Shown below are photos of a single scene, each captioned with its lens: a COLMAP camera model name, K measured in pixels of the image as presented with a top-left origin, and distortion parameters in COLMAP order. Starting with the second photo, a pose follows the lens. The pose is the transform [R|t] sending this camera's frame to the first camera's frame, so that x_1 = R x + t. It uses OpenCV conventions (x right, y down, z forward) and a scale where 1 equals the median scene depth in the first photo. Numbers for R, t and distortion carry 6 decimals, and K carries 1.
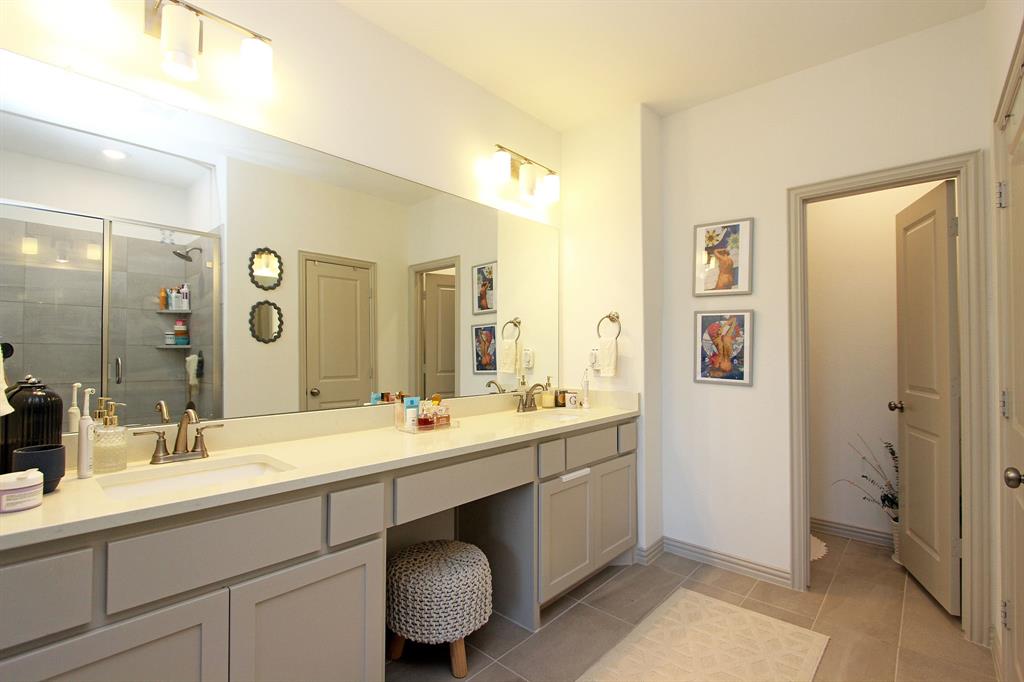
lens RADIAL K [[470.5, 0, 512.8], [0, 470.5, 341.7], [0, 0, 1]] dist [-0.011668, 0.001116]
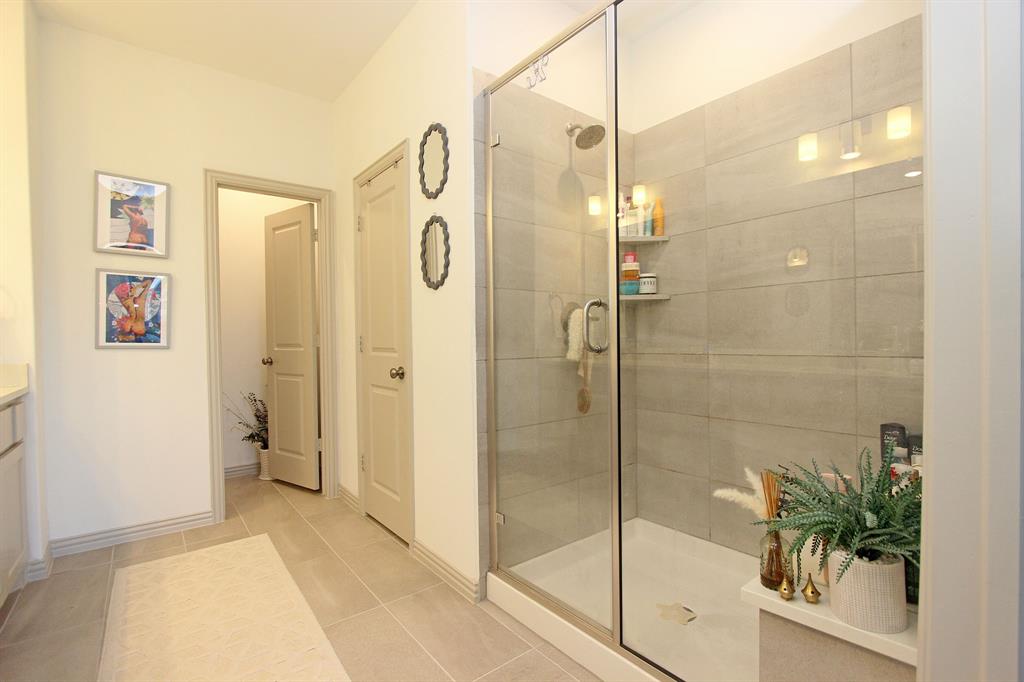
lens RADIAL K [[470.5, 0, 513.0], [0, 470.5, 340.0], [0, 0, 1]] dist [-0.011668, 0.001116]
pose [[0.167748, -0.011567, 0.985762, -0.415000], [-0.002634, 0.999922, 0.012181, 0.068721], [-0.985826, -0.004639, 0.167705, 0.096476]]
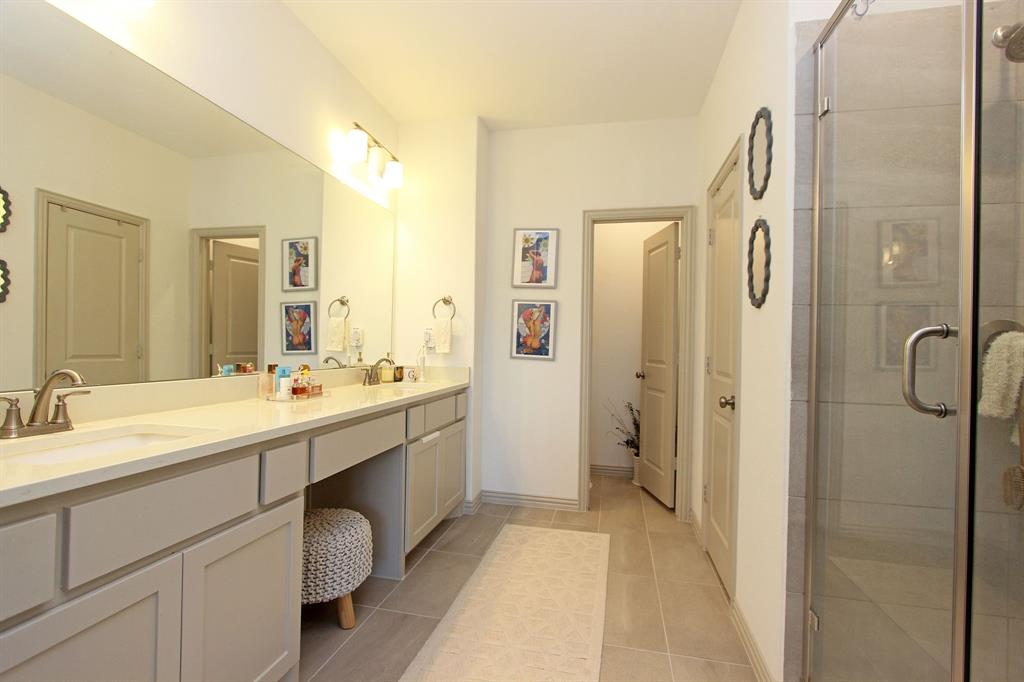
lens RADIAL K [[470.5, 0, 512.8], [0, 470.5, 341.5], [0, 0, 1]] dist [-0.011668, 0.001116]
pose [[0.868543, 0.020124, 0.495205, -0.251134], [-0.027517, 0.999592, 0.007641, 0.040740], [-0.494850, -0.020263, 0.868742, -0.064856]]
